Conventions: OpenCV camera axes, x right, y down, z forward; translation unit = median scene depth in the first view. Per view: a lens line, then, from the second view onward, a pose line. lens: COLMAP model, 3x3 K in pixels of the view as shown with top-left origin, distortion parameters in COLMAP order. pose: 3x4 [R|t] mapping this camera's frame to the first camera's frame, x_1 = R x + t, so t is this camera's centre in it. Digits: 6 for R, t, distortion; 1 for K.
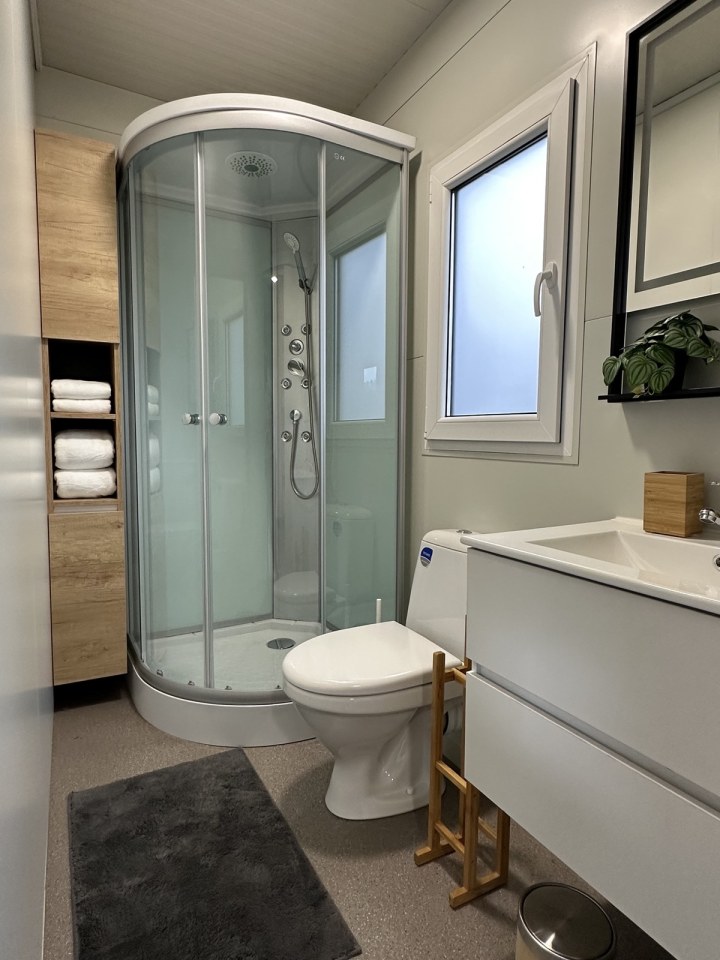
lens RADIAL K [[542.9, 0, 360.0], [0, 542.9, 480.0], [0, 0, 1]] dist [0.001272, -0.000264]
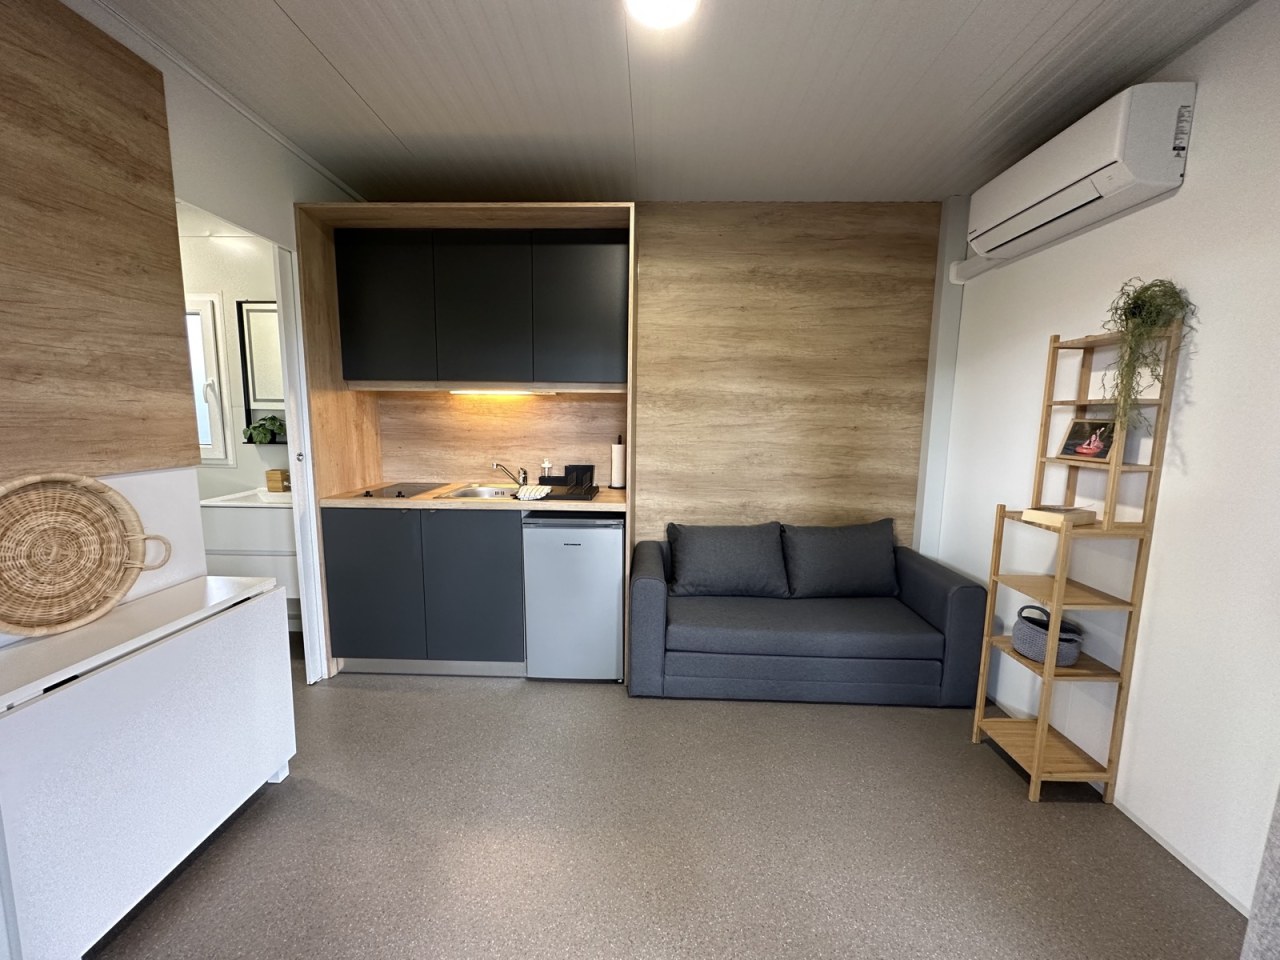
lens RADIAL K [[521.6, 0, 640.0], [0, 521.6, 480.0], [0, 0, 1]] dist [-0.001439, -0.000205]
pose [[0.505969, -0.109385, 0.855588, -0.764136], [0.064169, 0.993951, 0.089127, -0.078838], [-0.860162, 0.009807, 0.509927, -1.936807]]
